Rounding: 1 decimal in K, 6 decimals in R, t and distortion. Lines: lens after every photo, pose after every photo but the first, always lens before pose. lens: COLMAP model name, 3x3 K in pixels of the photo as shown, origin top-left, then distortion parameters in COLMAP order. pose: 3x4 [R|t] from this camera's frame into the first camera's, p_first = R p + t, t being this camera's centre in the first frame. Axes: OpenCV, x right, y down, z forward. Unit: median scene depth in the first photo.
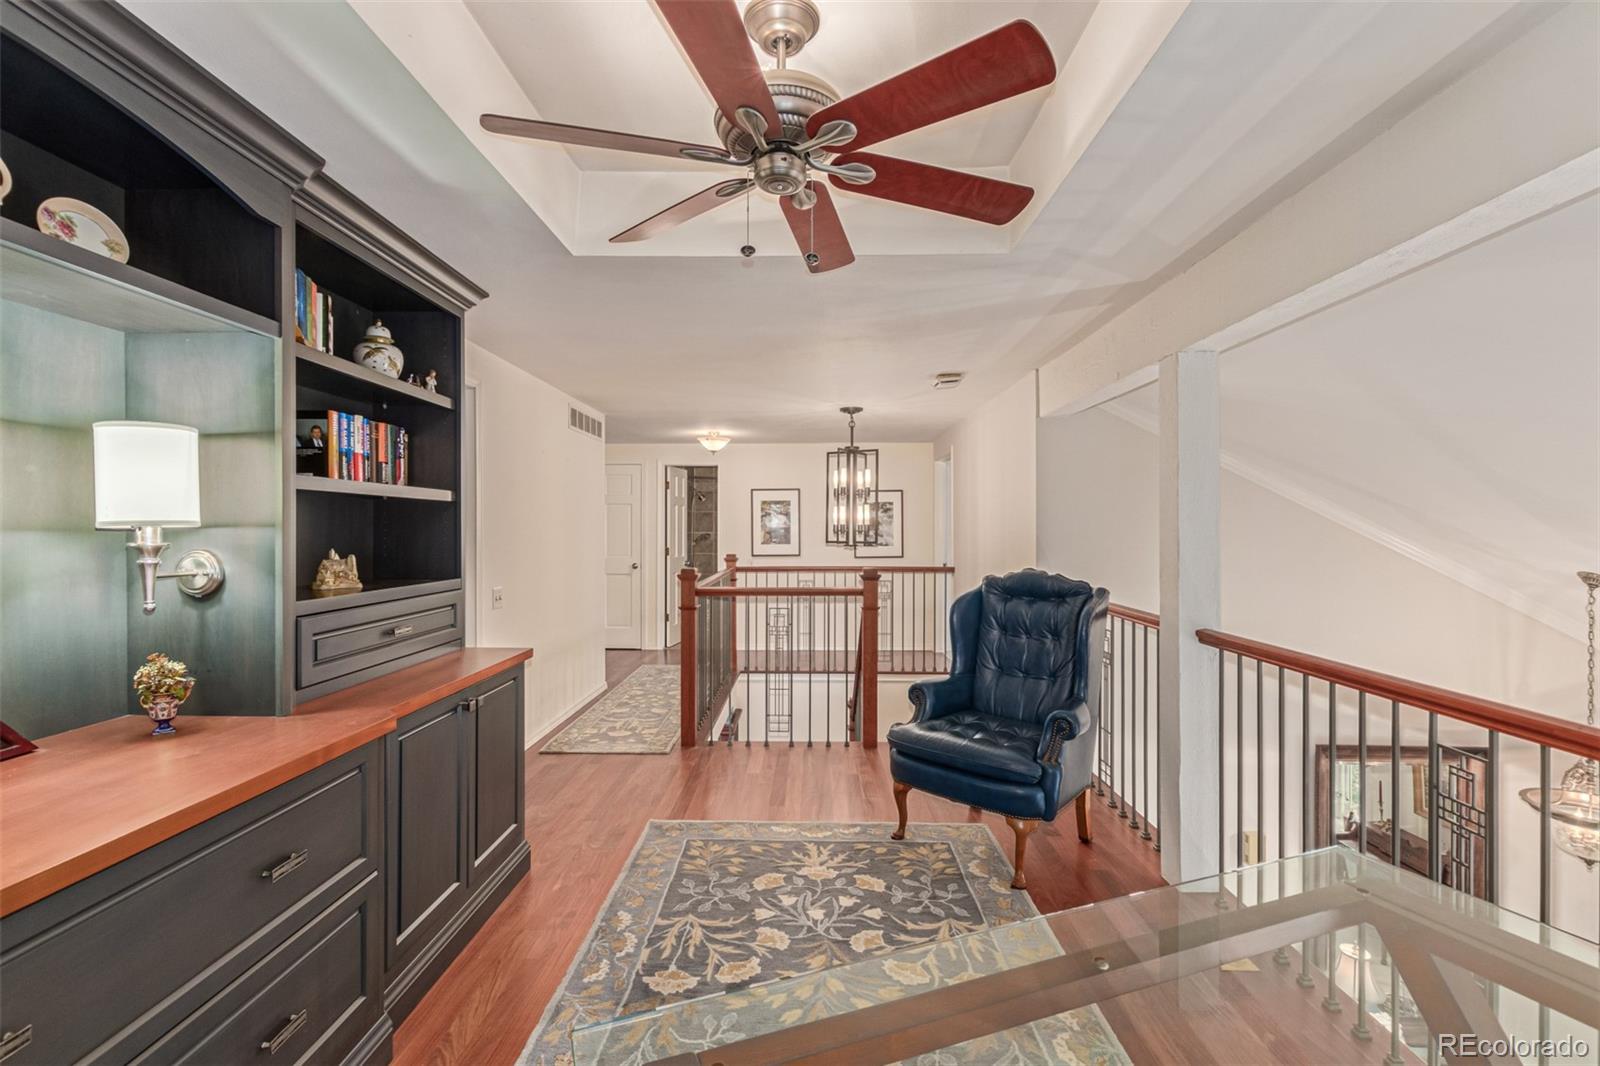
lens RADIAL K [[721.8, 0, 800.0], [0, 721.8, 533.0], [0, 0, 1]] dist [-0.001874, -0.000108]
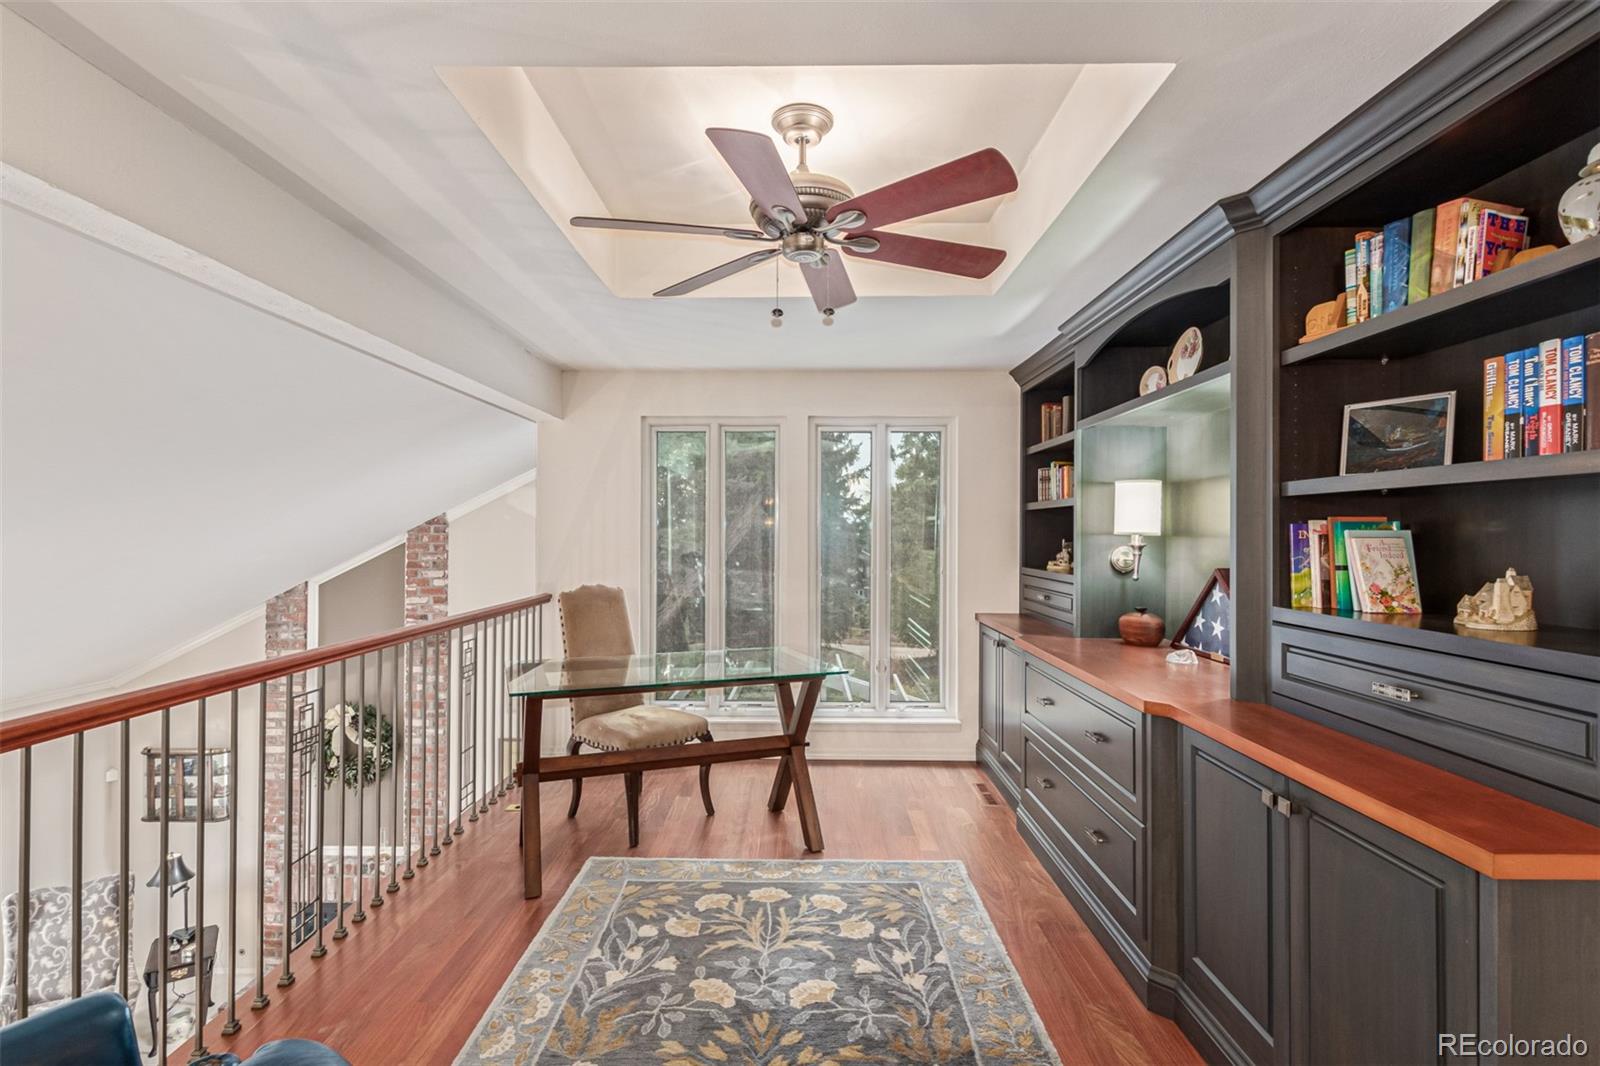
lens RADIAL K [[721.8, 0, 800.0], [0, 721.8, 533.0], [0, 0, 1]] dist [-0.001874, -0.000108]
pose [[-0.999952, -0.005955, -0.007731, -0.011130], [-0.005974, 0.999979, 0.002497, -0.007784], [0.007716, 0.002543, -0.999967, 1.698157]]
